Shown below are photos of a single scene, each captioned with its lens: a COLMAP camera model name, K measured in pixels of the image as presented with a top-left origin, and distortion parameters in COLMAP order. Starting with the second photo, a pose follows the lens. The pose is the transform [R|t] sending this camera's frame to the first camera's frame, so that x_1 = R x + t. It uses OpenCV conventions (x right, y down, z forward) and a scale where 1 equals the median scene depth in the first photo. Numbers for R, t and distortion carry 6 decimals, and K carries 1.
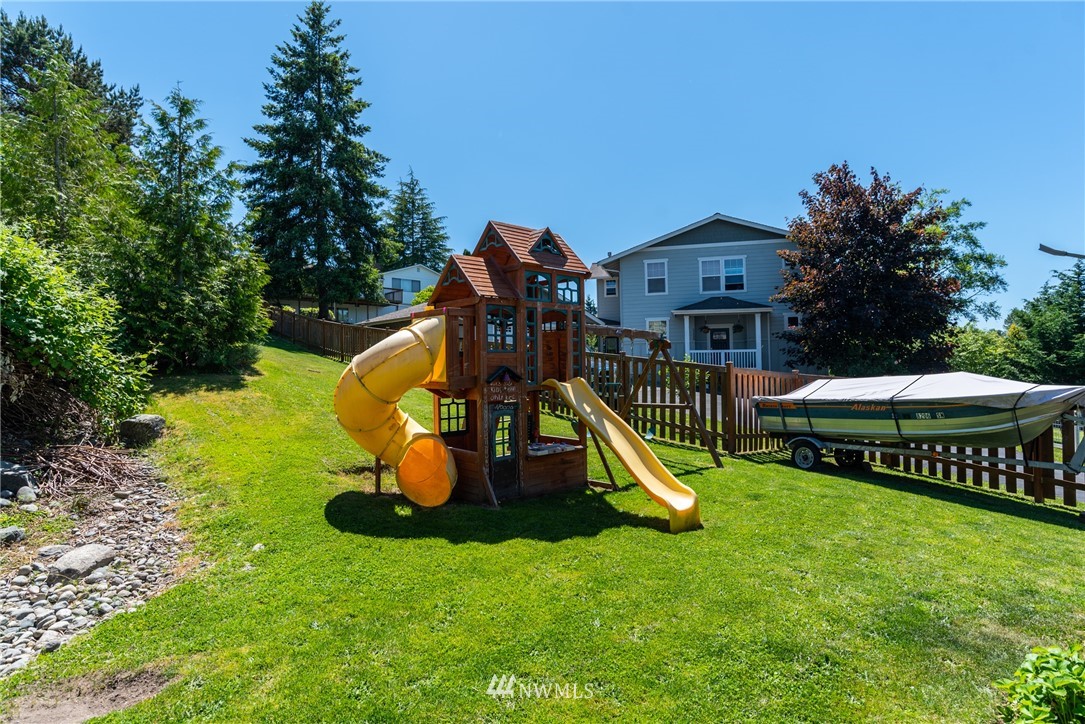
lens RADIAL K [[561.9, 0, 533.2], [0, 561.9, 355.1], [0, 0, 1]] dist [-0.032581, 0.008834]
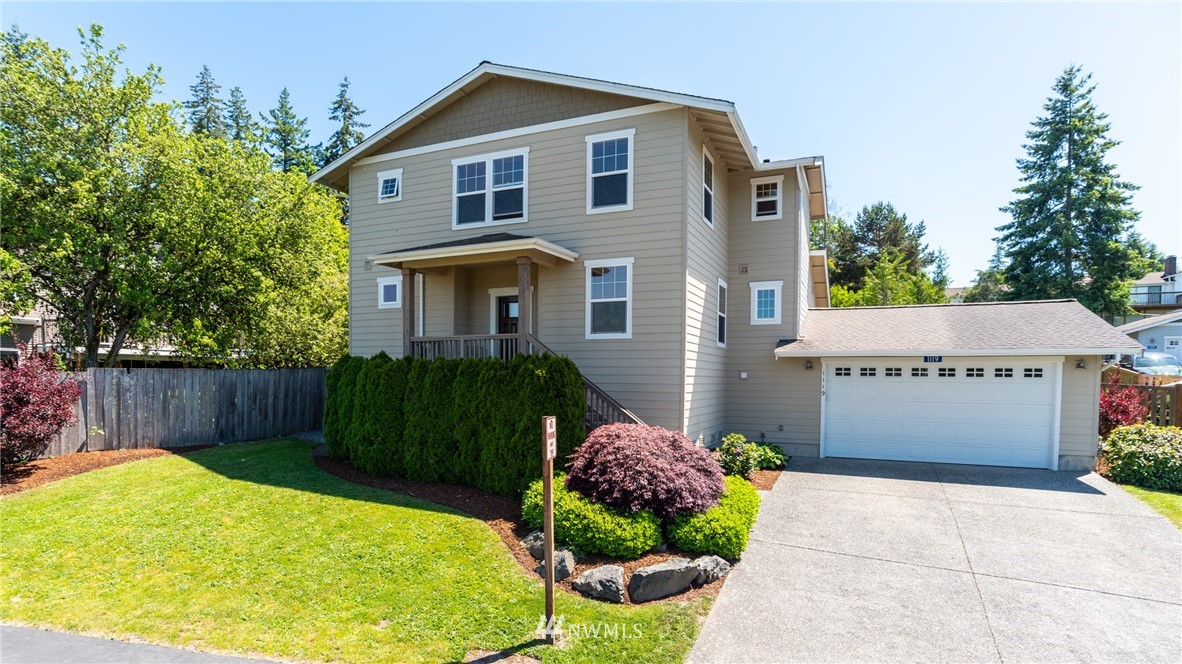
lens RADIAL K [[571.4, 0, 595.5], [0, 571.4, 382.4], [0, 0, 1]] dist [-0.026447, 0.007165]
pose [[0.359028, 0.030892, -0.932815, 0.411978], [0.020072, 0.998965, 0.040808, -0.022629], [0.933111, -0.033375, 0.358036, -0.436935]]
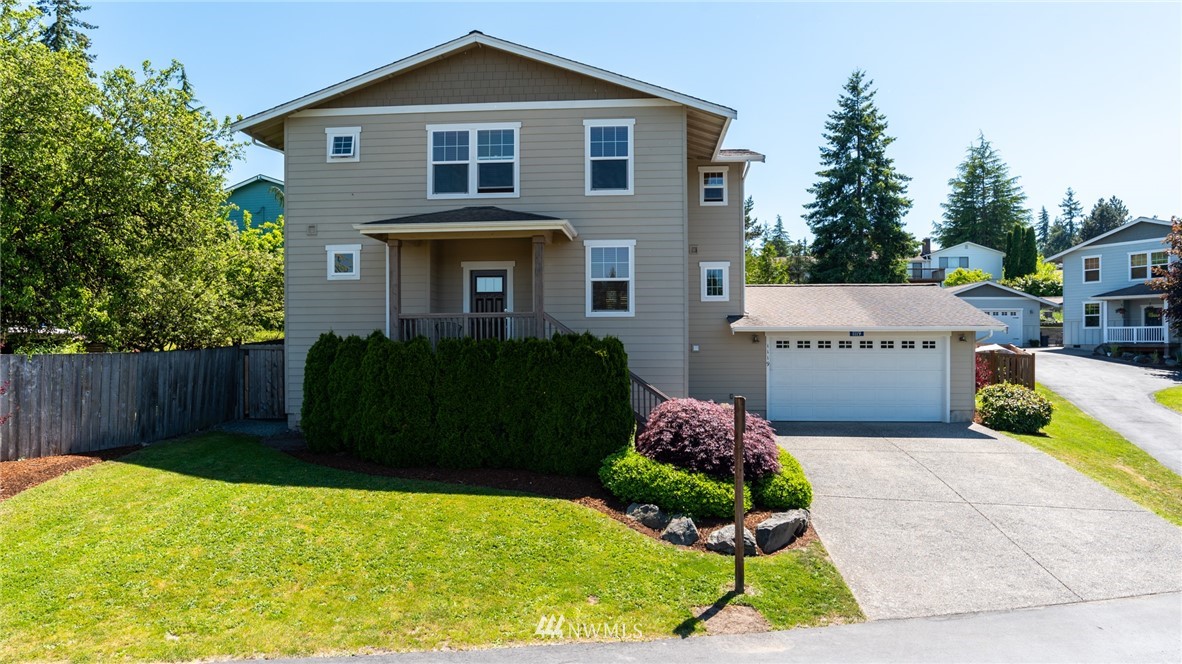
lens RADIAL K [[630.2, 0, 585.7], [0, 630.2, 321.8], [0, 0, 1]] dist [-0.013940, 0.000734]
pose [[0.639436, -0.011535, -0.768758, 0.388069], [0.021776, 0.999758, 0.003111, -0.031822], [0.768536, -0.018730, 0.639533, -0.550720]]
